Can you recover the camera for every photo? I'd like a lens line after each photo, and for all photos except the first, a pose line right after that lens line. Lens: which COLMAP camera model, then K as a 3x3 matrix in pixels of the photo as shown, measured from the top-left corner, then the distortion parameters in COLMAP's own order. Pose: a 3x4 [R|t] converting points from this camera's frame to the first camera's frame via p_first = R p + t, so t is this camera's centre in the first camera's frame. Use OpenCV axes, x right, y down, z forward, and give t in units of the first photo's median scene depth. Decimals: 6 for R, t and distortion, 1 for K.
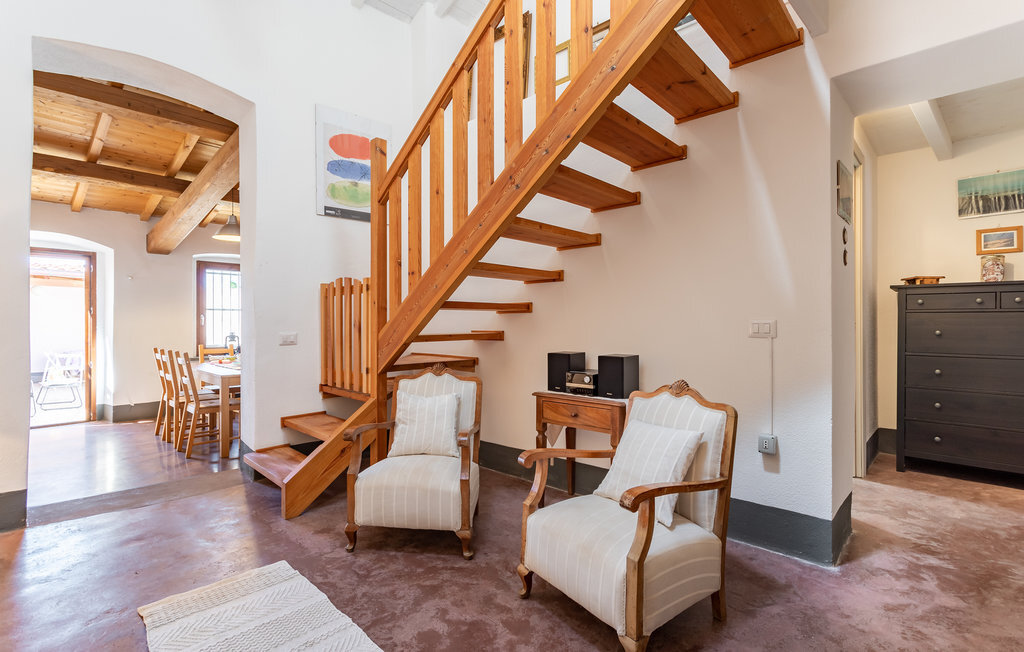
lens RADIAL K [[484.3, 0, 511.9], [0, 484.3, 321.3], [0, 0, 1]] dist [0.005349, -0.000496]
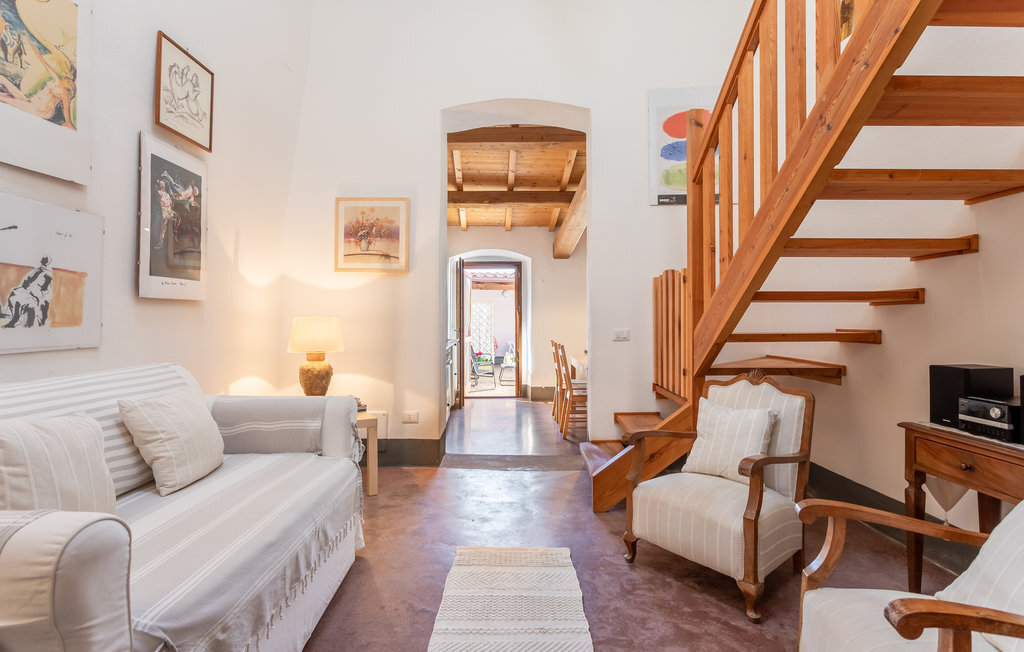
lens RADIAL K [[525.0, 0, 507.2], [0, 525.0, 318.4], [0, 0, 1]] dist [-0.005735, 0.003965]
pose [[0.692339, -0.000061, -0.721573, 0.163669], [0.001975, 0.999996, 0.001811, -0.000081], [0.721570, -0.002679, 0.692336, 0.087718]]
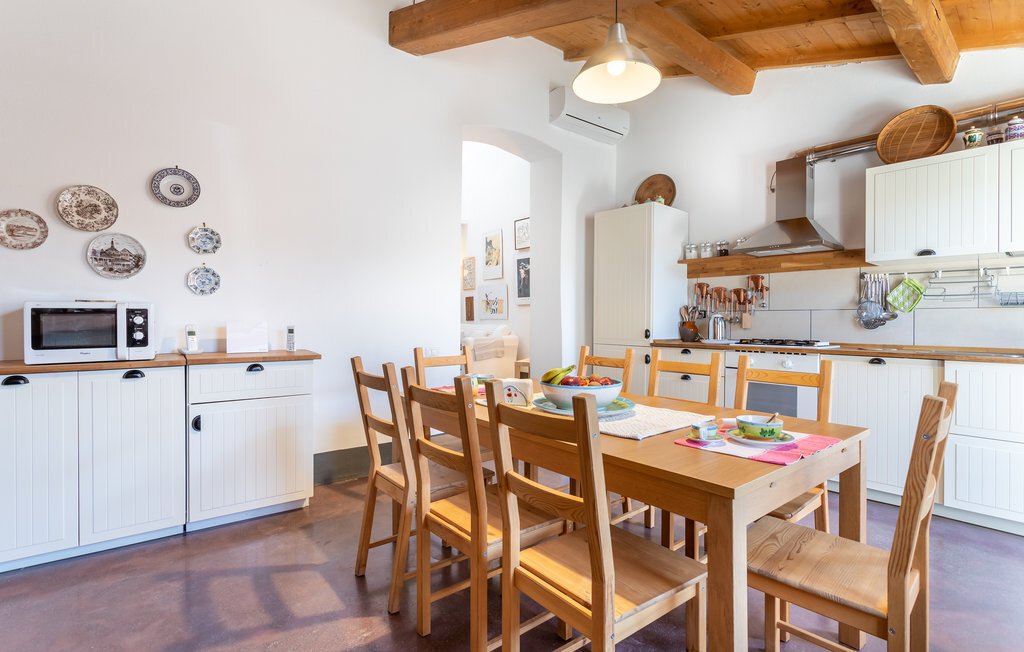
lens RADIAL K [[484.3, 0, 509.1], [0, 484.3, 318.5], [0, 0, 1]] dist [0.005349, -0.000496]
pose [[-0.994790, 0.000582, 0.101944, -0.867381], [0.000278, 0.999995, -0.002994, 0.038001], [-0.101946, -0.002950, -0.994786, 2.327118]]
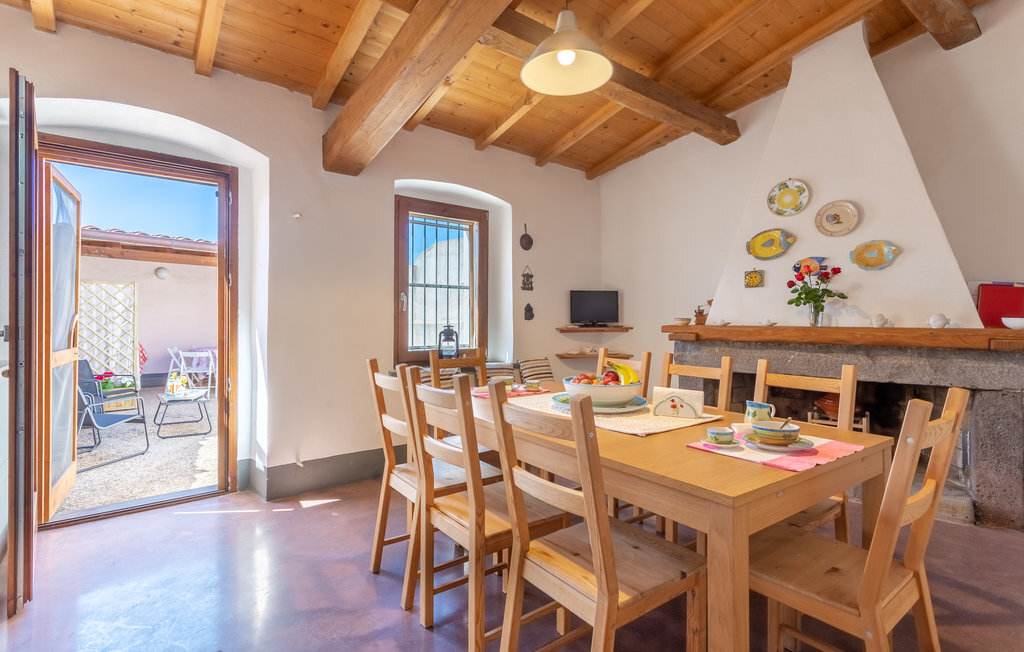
lens RADIAL K [[484.3, 0, 511.1], [0, 484.3, 322.8], [0, 0, 1]] dist [0.005349, -0.000496]
pose [[0.986215, 0.008664, -0.165241, -0.913365], [-0.007522, 0.999943, 0.007540, 0.033463], [0.165297, -0.006193, 0.986224, 1.019177]]
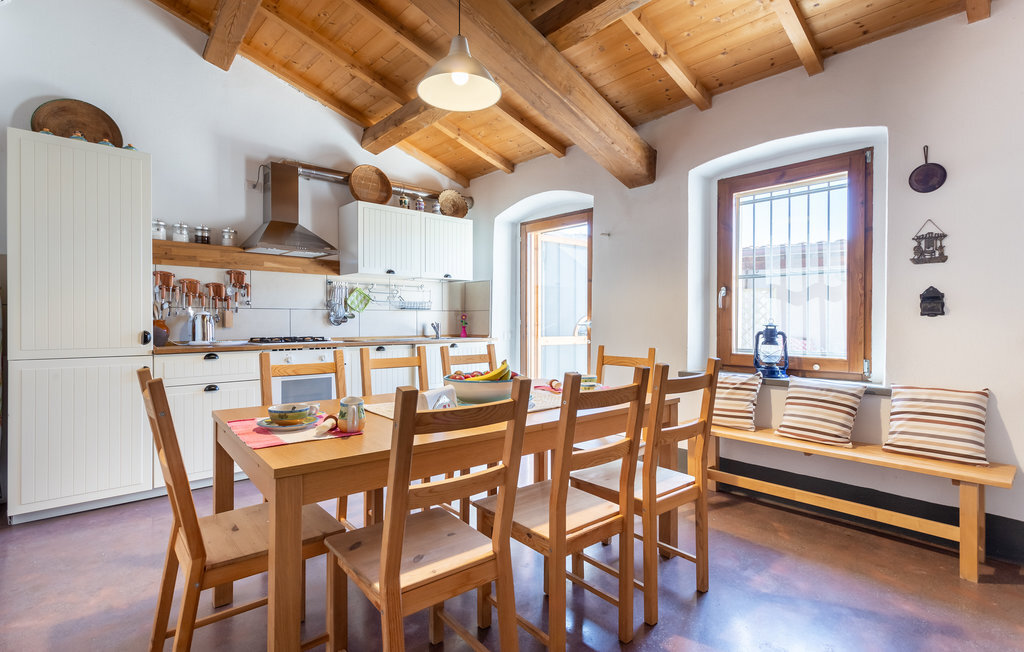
lens RADIAL K [[484.3, 0, 508.5], [0, 484.3, 328.3], [0, 0, 1]] dist [0.005349, -0.000496]
pose [[-0.099683, 0.020794, -0.994802, -0.262953], [0.000573, 0.999783, 0.020840, 0.038361], [0.995019, 0.001507, -0.099673, 1.788327]]
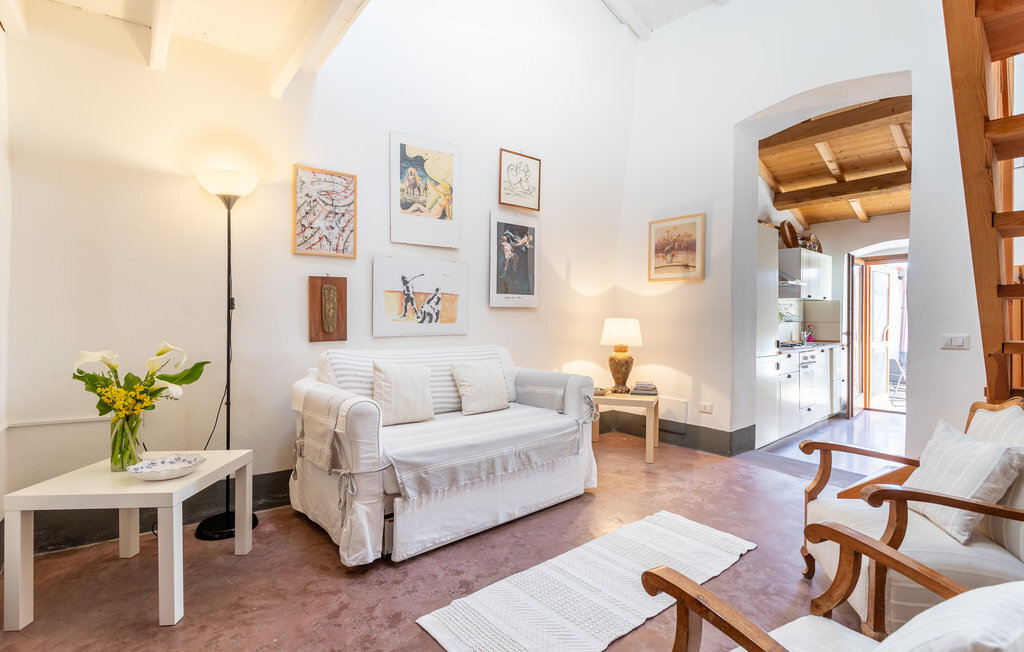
lens RADIAL K [[484.3, 0, 511.2], [0, 484.3, 319.8], [0, 0, 1]] dist [0.005349, -0.000496]
pose [[-0.101806, 0.003223, -0.994799, 0.424243], [-0.002371, 0.999991, 0.003483, -0.001853], [0.994801, 0.002713, -0.101797, 0.379341]]
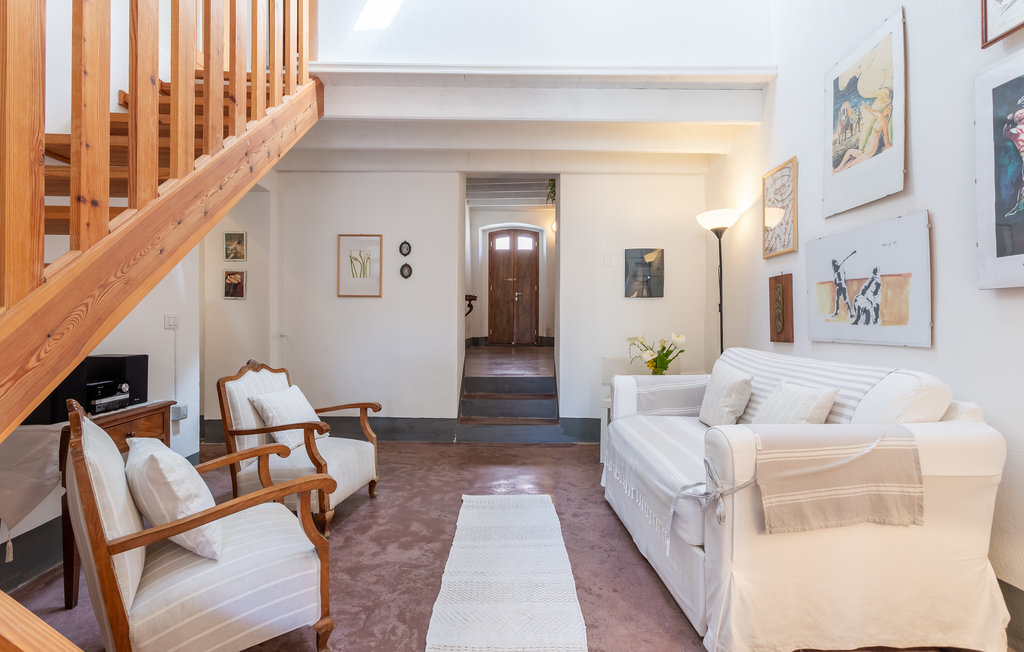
lens RADIAL K [[484.3, 0, 513.3], [0, 484.3, 320.6], [0, 0, 1]] dist [0.005349, -0.000496]
pose [[-0.721020, -0.002895, 0.692908, -0.680207], [-0.004977, 0.999987, -0.001001, 0.006405], [-0.692896, -0.004170, -0.721026, 0.904654]]
